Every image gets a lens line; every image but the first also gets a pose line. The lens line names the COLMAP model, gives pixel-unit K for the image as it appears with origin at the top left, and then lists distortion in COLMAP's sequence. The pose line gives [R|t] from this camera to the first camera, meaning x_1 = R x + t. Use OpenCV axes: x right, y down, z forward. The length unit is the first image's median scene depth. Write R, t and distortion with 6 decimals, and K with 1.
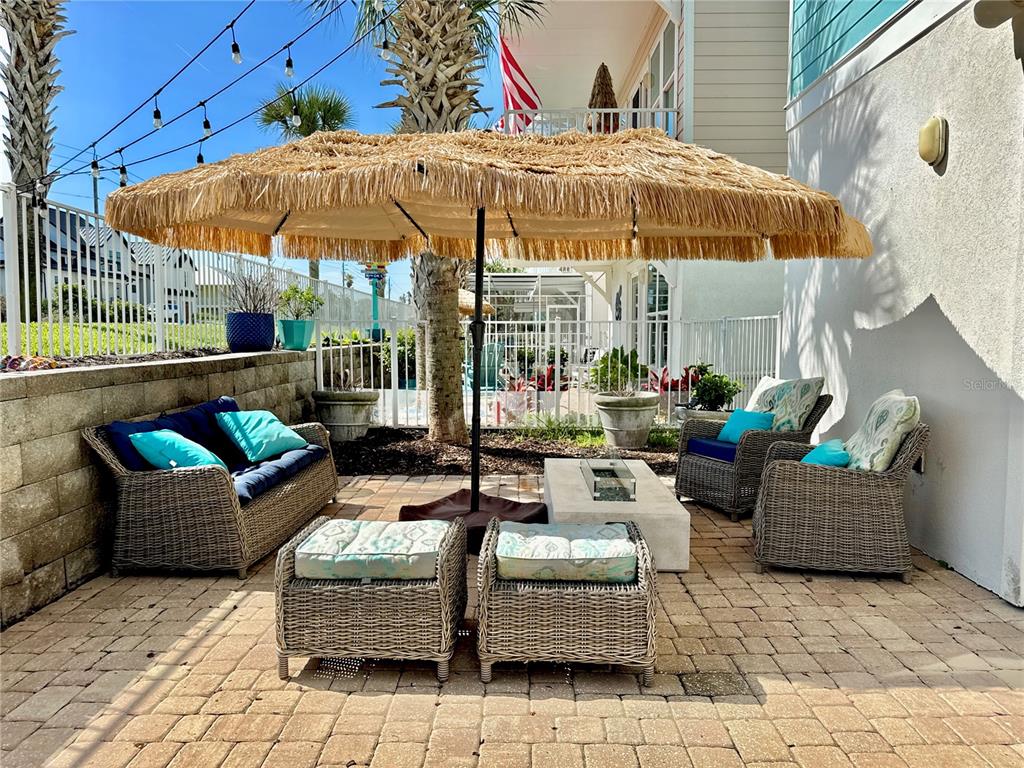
lens RADIAL K [[728.8, 0, 513.2], [0, 728.8, 387.9], [0, 0, 1]] dist [0.005535, -0.009109]
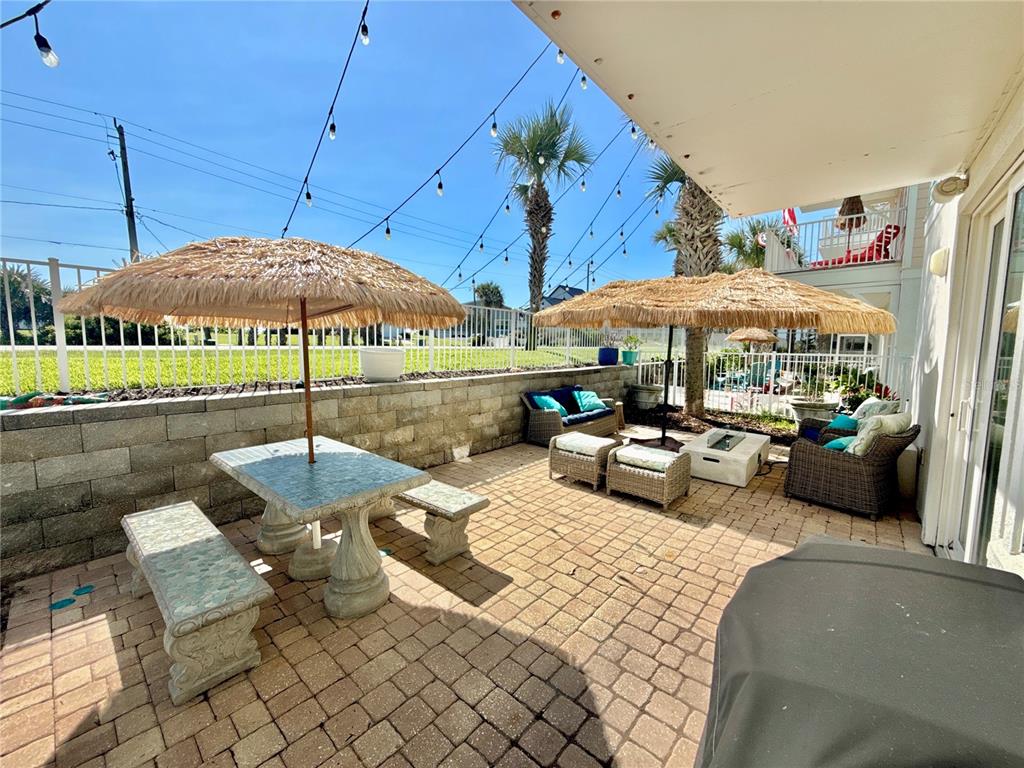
lens RADIAL K [[406.6, 0, 507.2], [0, 406.6, 383.7], [0, 0, 1]] dist [-0.000518, 0.002919]
pose [[0.752154, 0.072845, -0.654948, 0.469405], [-0.061226, 0.997297, 0.040609, -0.048143], [0.656136, 0.009555, 0.754582, -0.315807]]
